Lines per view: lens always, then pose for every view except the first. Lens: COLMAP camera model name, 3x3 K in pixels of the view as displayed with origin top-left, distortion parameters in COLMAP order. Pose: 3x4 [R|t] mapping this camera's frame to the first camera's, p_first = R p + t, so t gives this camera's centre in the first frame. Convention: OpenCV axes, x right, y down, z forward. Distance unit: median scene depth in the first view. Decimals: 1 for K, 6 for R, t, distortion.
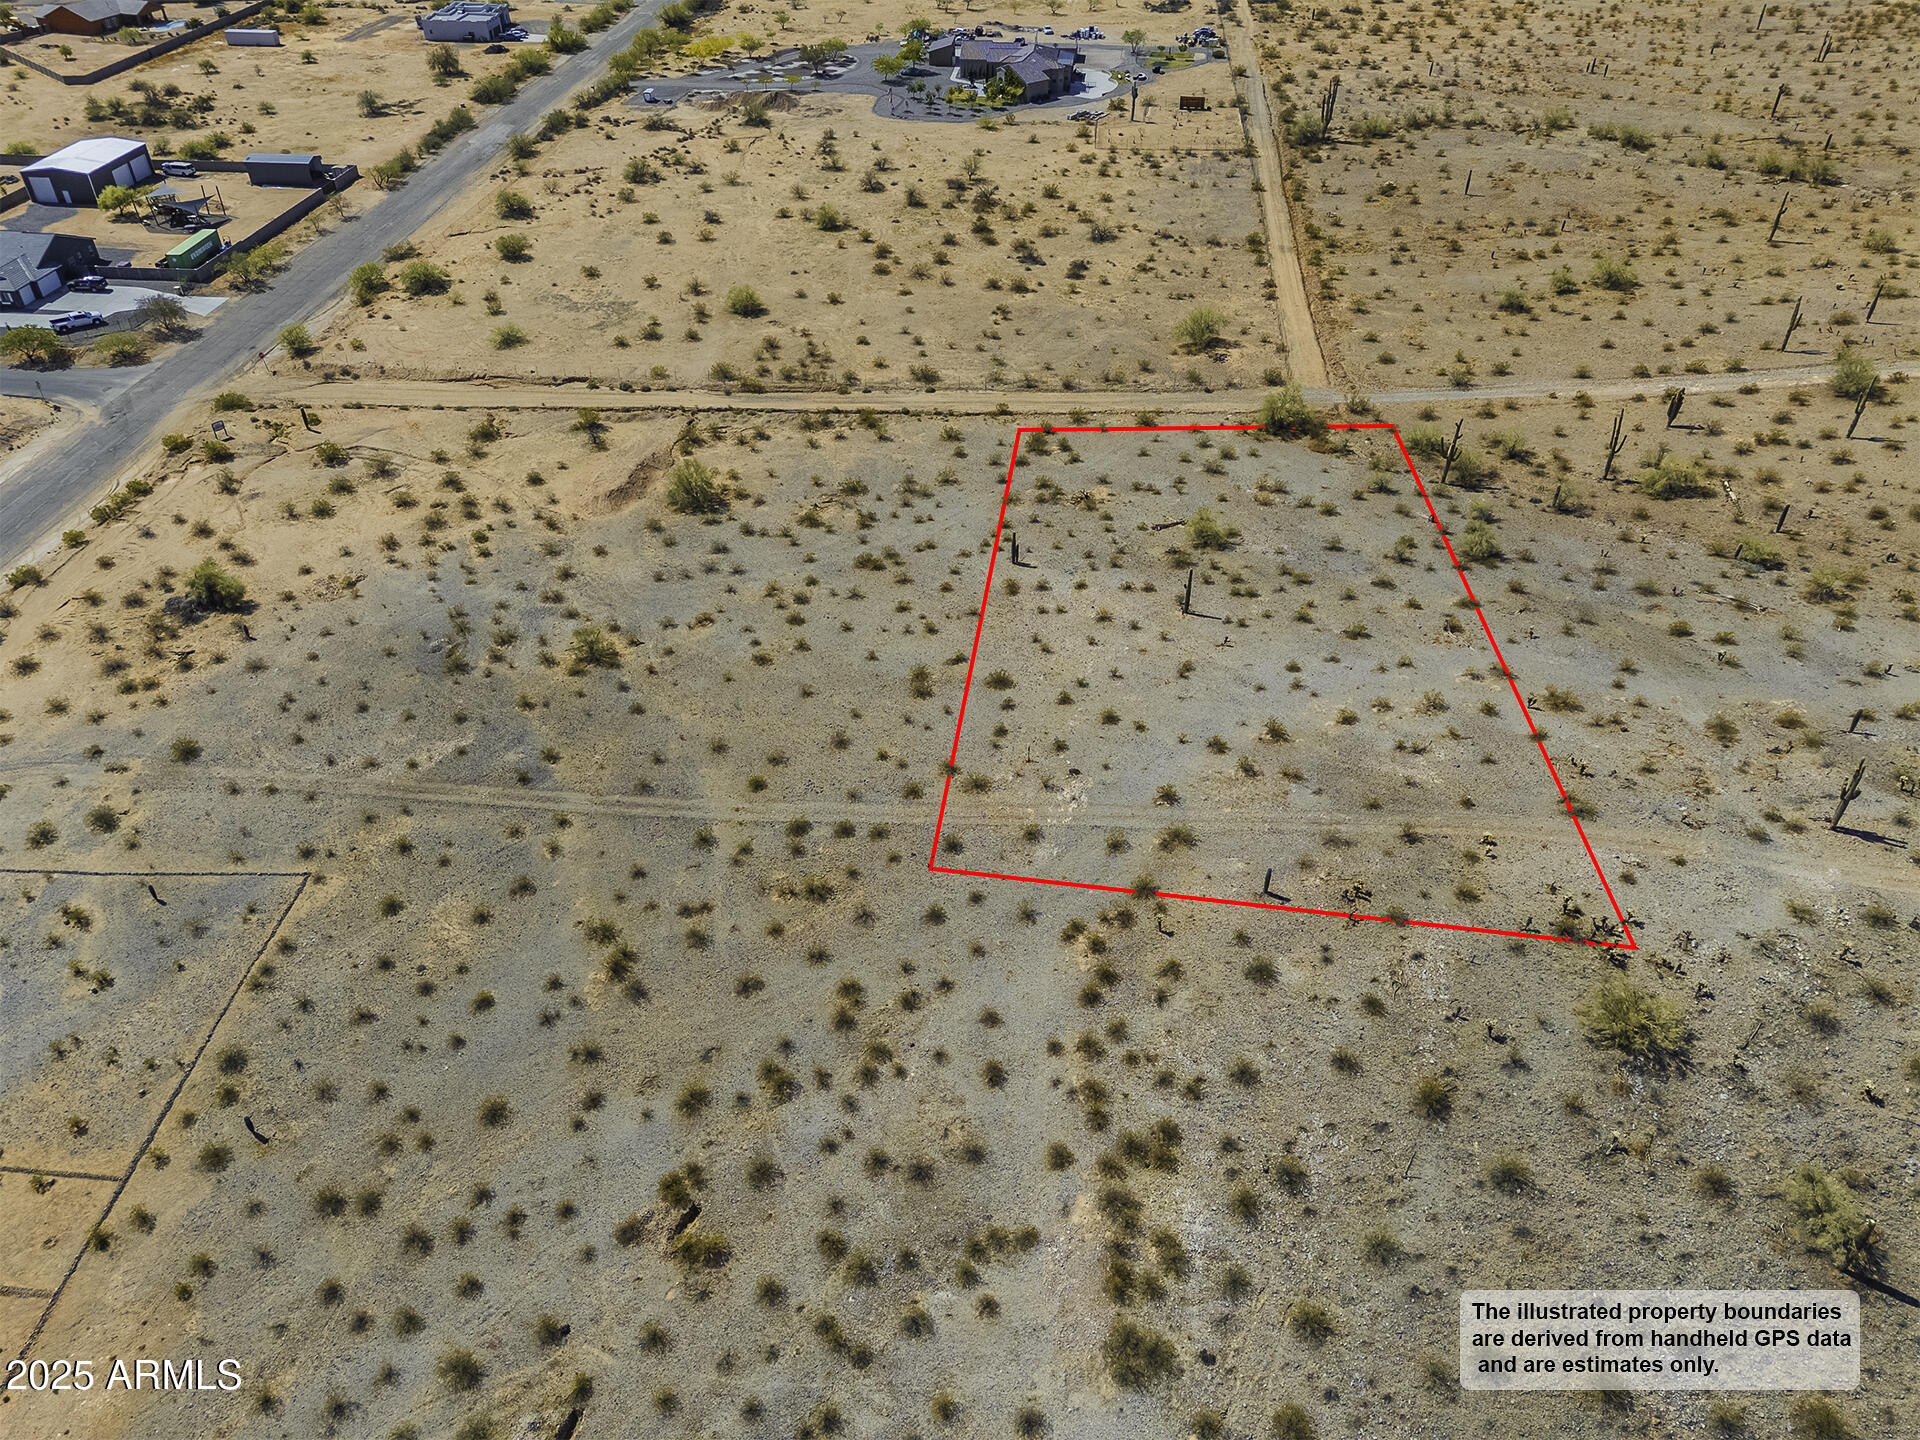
lens RADIAL K [[1412.8, 0, 964.9], [0, 1412.8, 715.1], [0, 0, 1]] dist [0.078501, -0.070546]
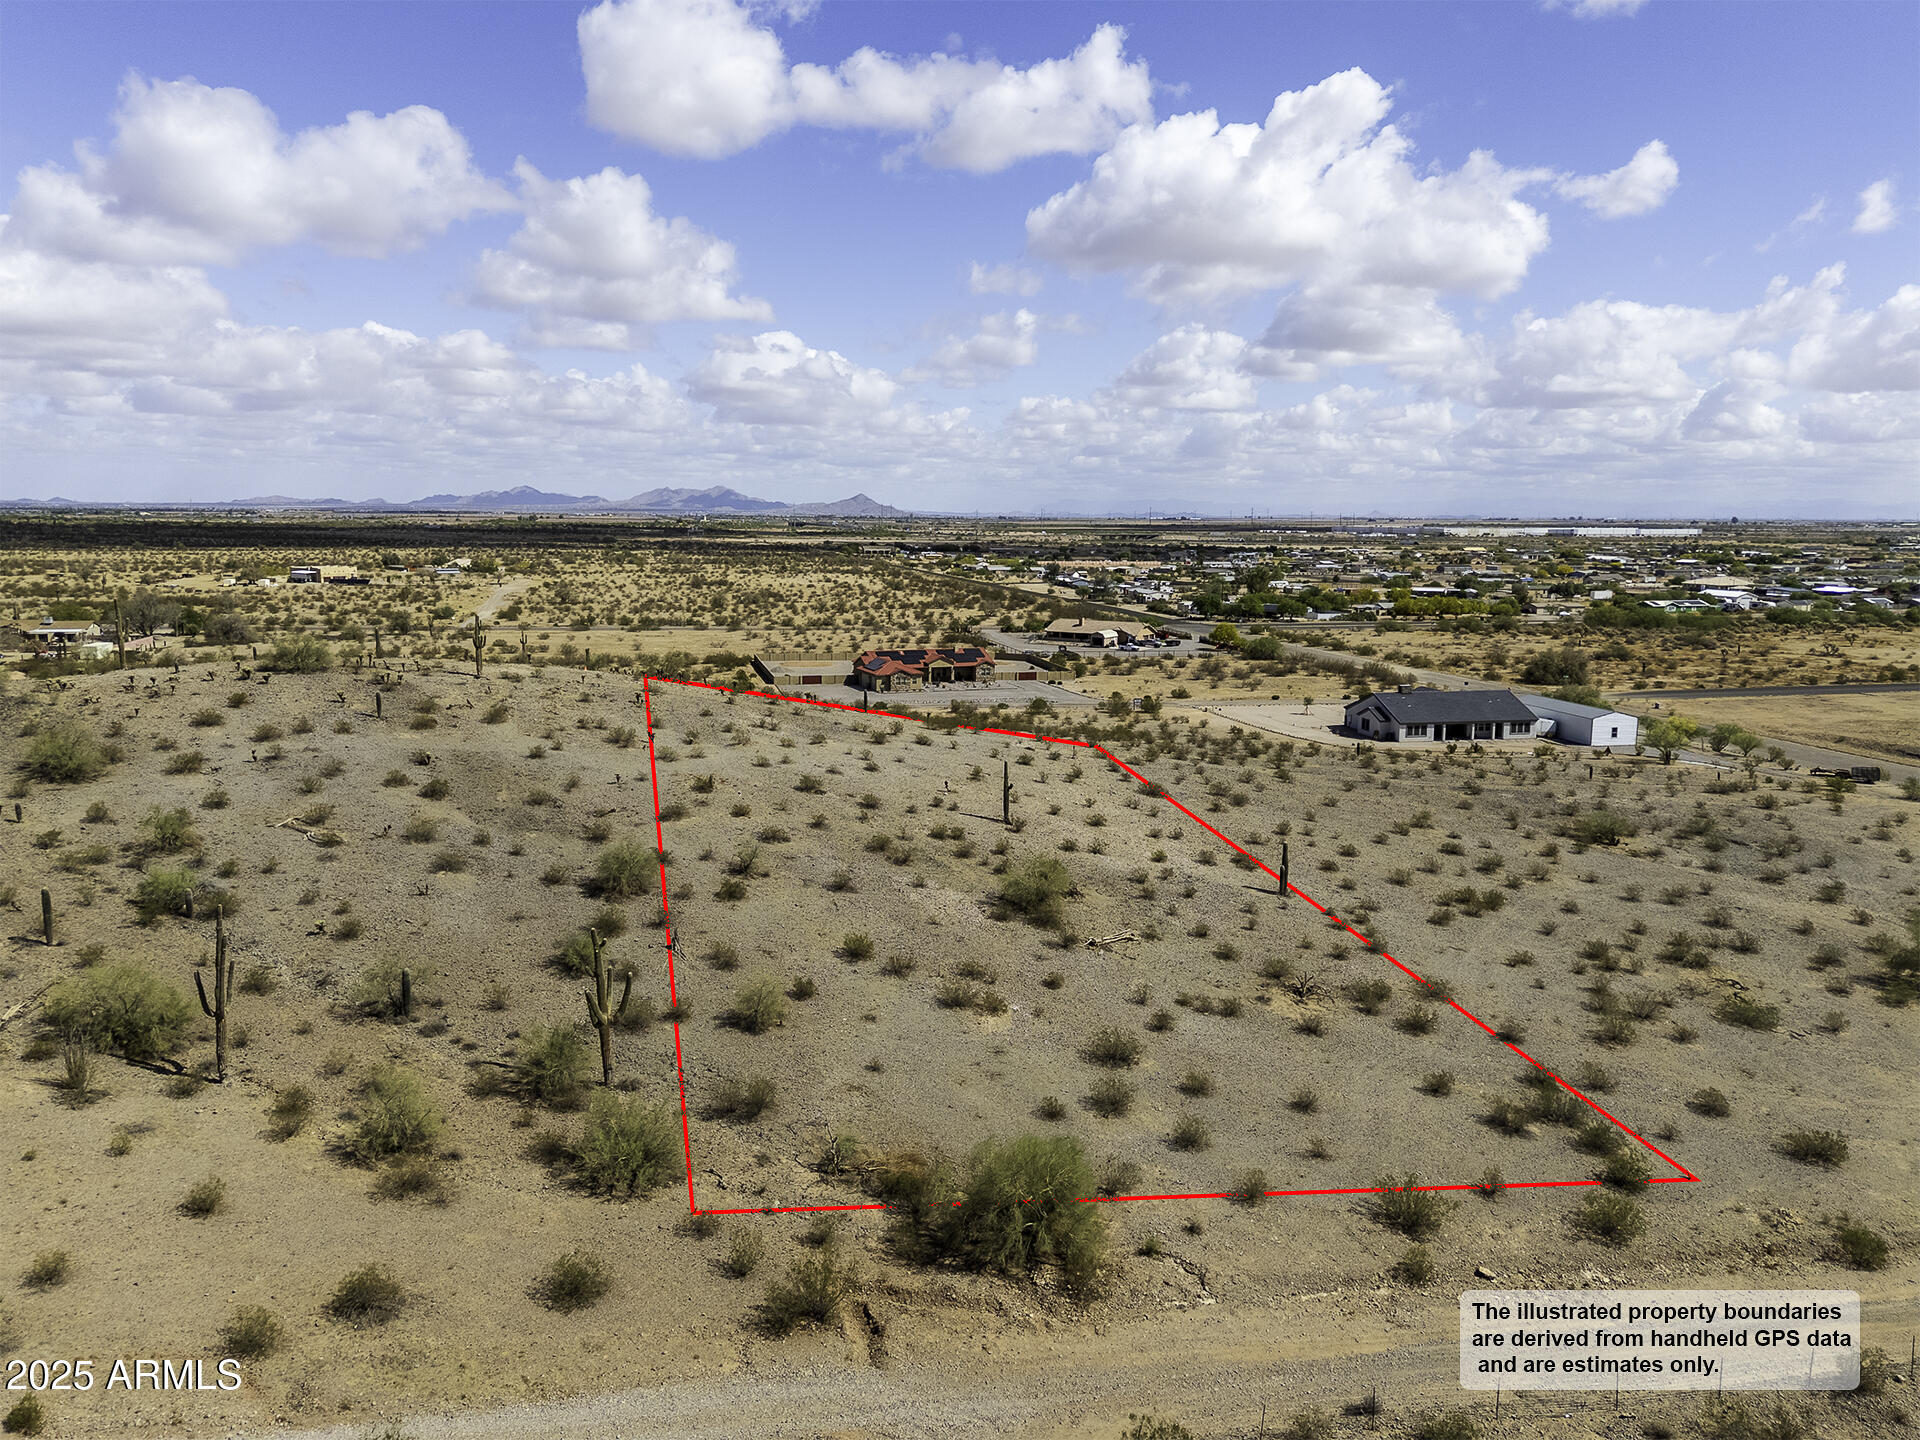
lens RADIAL K [[1412.8, 0, 960.2], [0, 1412.8, 709.3], [0, 0, 1]] dist [0.078501, -0.070546]
pose [[-0.944494, 0.043750, -0.325601, 0.576500], [-0.201817, 0.704769, 0.680125, -0.867841], [0.259230, 0.708086, -0.656821, 1.917658]]
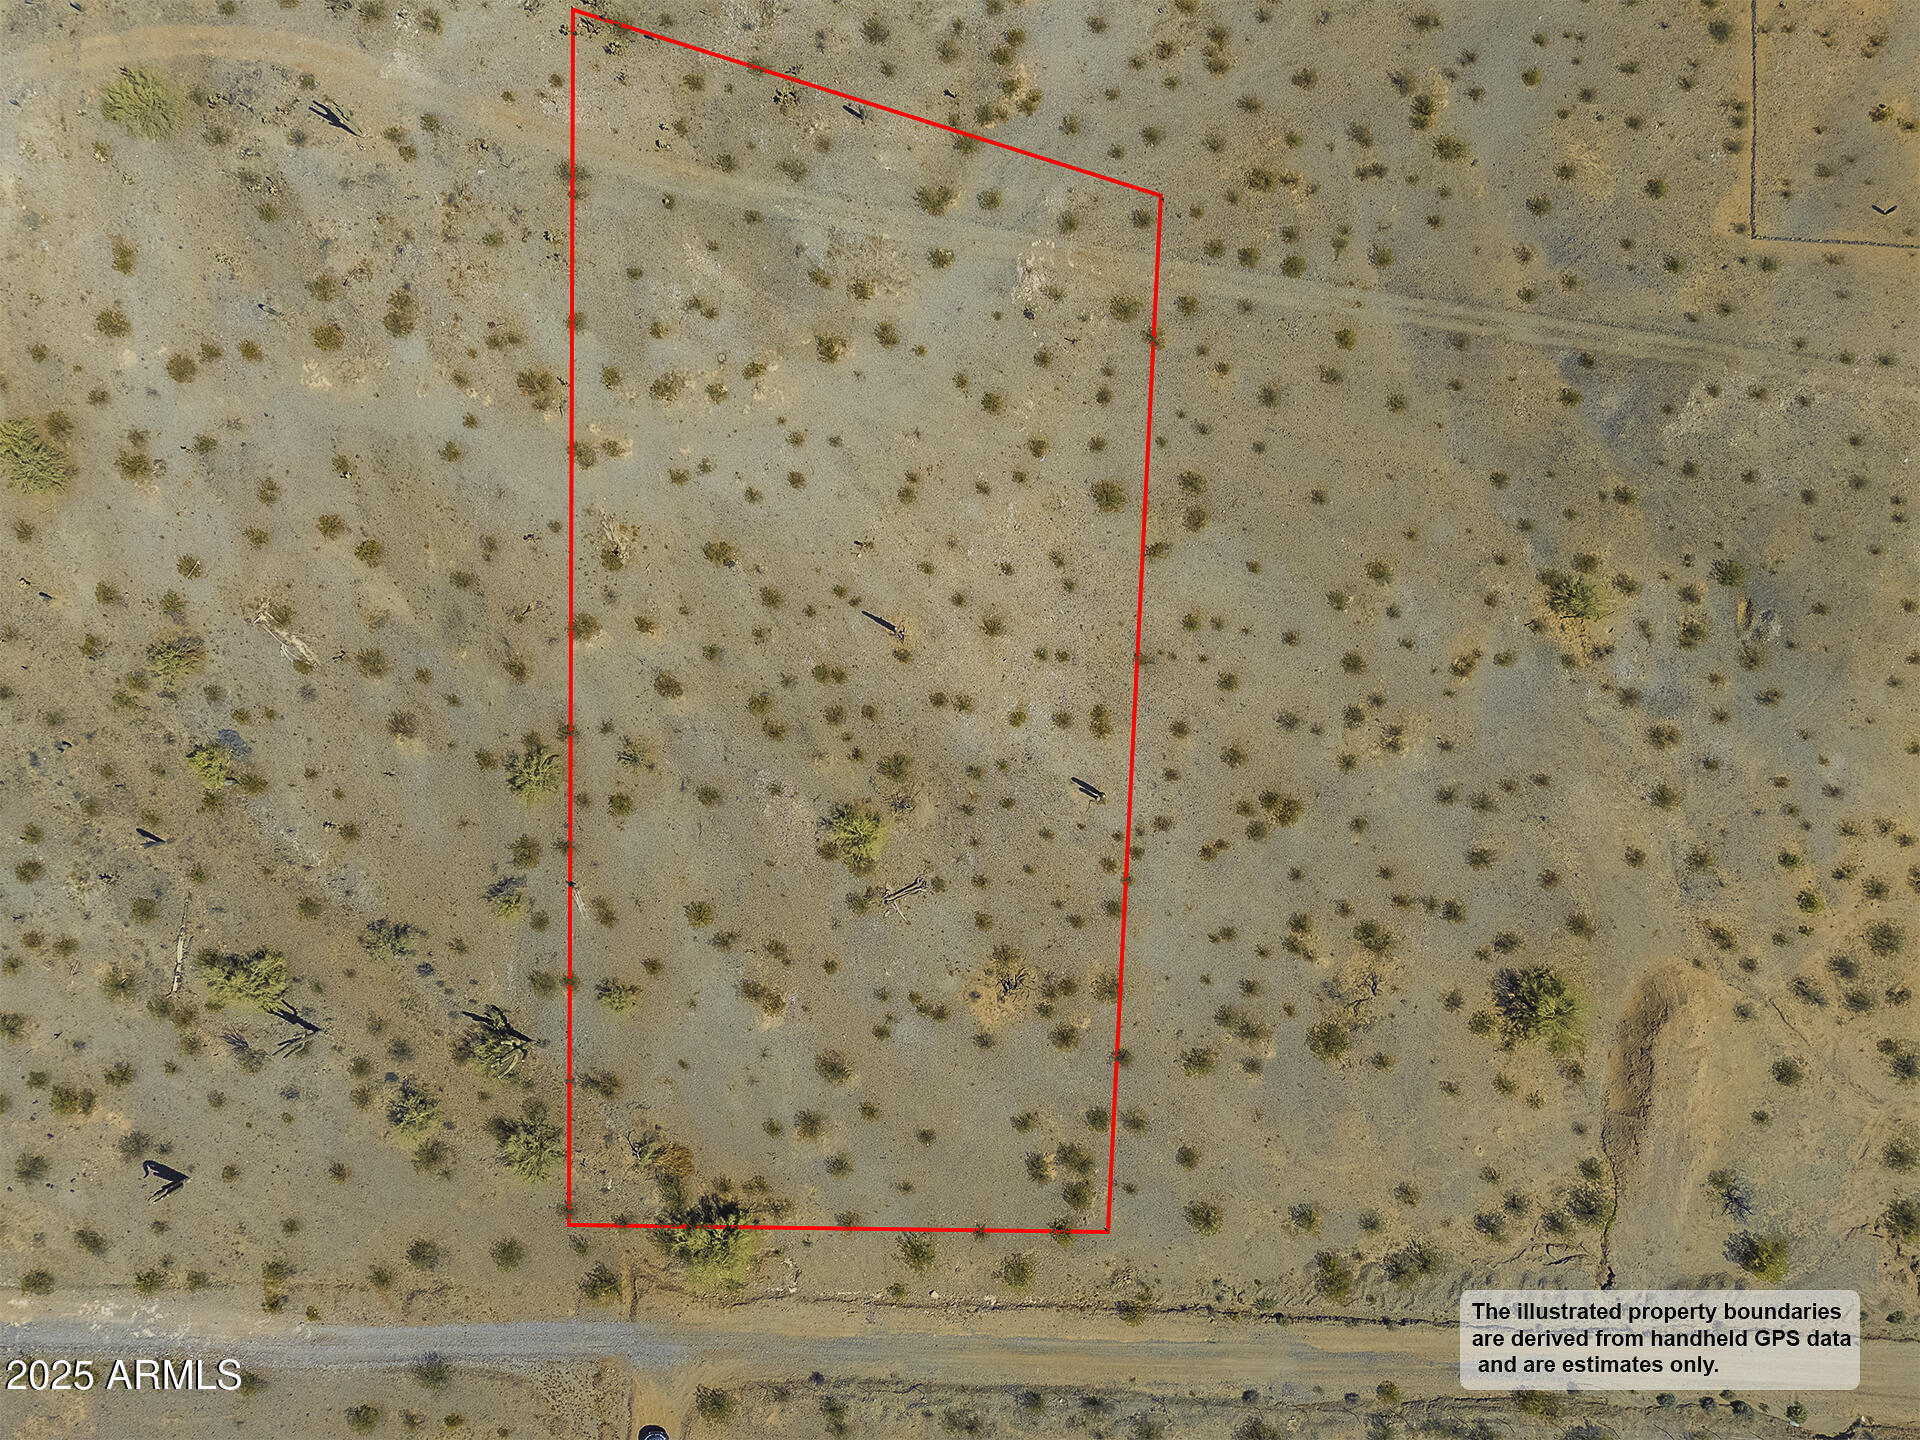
lens RADIAL K [[1412.8, 0, 963.0], [0, 1412.8, 723.0], [0, 0, 1]] dist [0.078501, -0.070546]
pose [[-0.997928, 0.060980, 0.020497, 0.132904], [-0.020048, -0.597520, 0.801603, -1.034912], [0.061130, 0.799532, 0.597505, 0.681574]]
